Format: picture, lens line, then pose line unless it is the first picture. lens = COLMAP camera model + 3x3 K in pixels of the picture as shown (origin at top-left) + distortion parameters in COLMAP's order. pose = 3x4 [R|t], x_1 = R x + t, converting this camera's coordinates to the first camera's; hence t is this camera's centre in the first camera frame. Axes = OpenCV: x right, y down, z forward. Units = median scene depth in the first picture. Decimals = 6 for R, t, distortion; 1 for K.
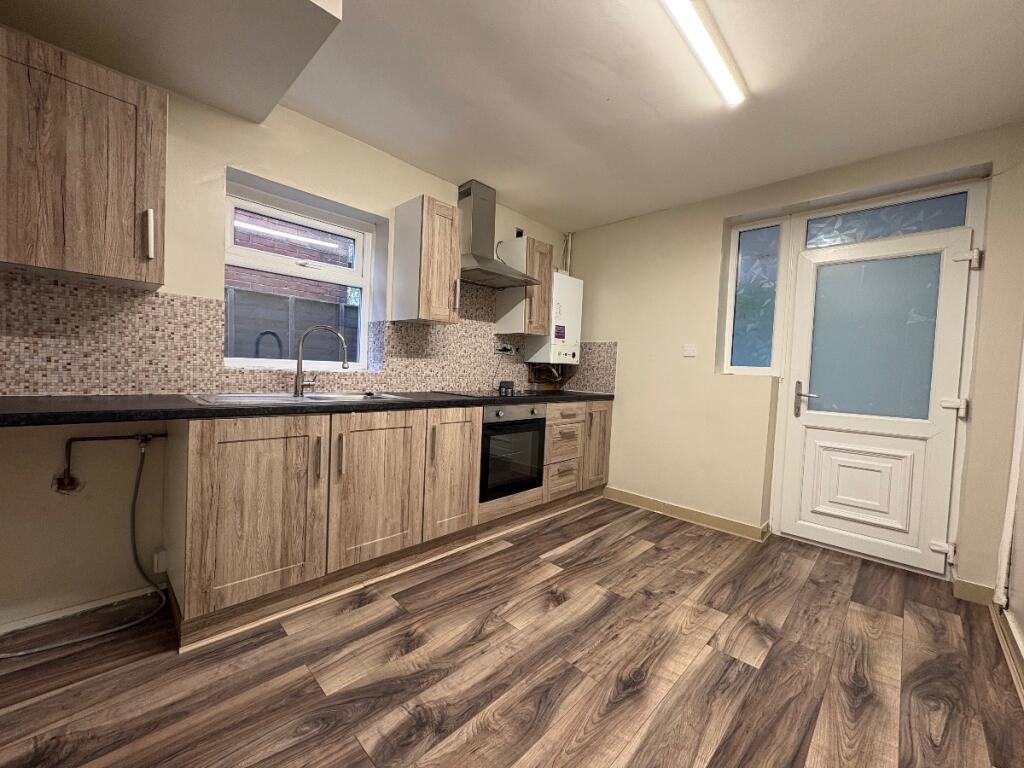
lens RADIAL K [[407.3, 0, 506.1], [0, 407.3, 382.3], [0, 0, 1]] dist [-0.001409, 0.000464]
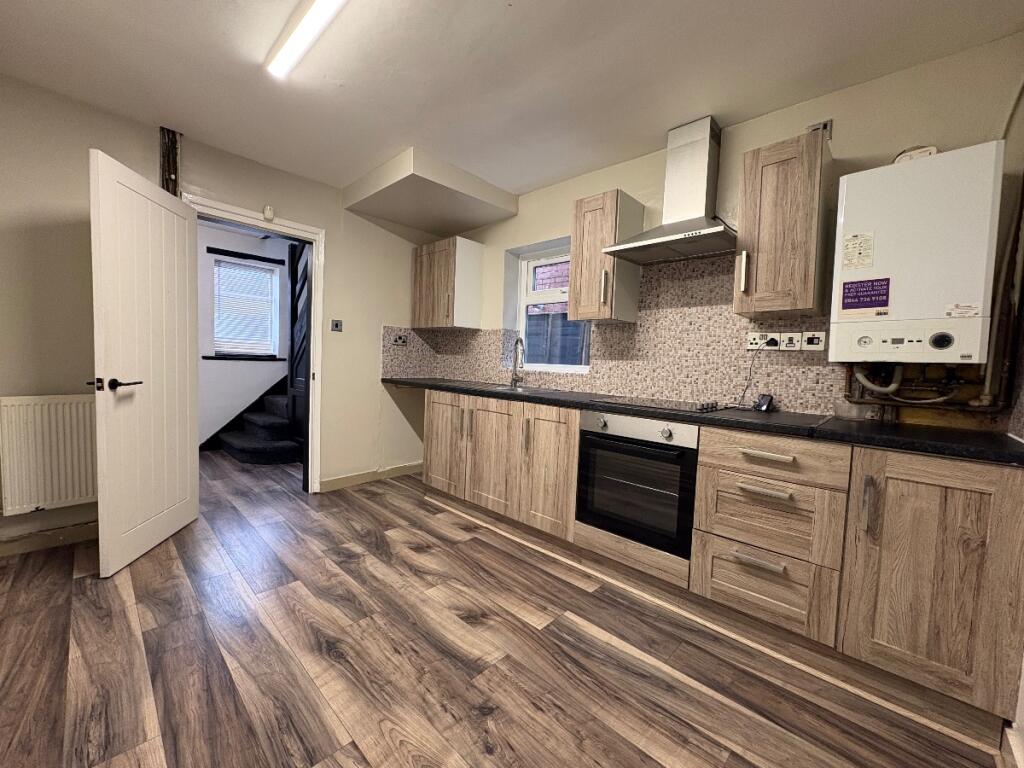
lens RADIAL K [[407.3, 0, 513.0], [0, 407.3, 383.2], [0, 0, 1]] dist [-0.001409, 0.000464]
pose [[0.021622, 0.011903, -0.999695, 0.909458], [-0.073436, 0.997247, 0.010286, 0.003645], [0.997065, 0.073191, 0.022437, 0.927577]]
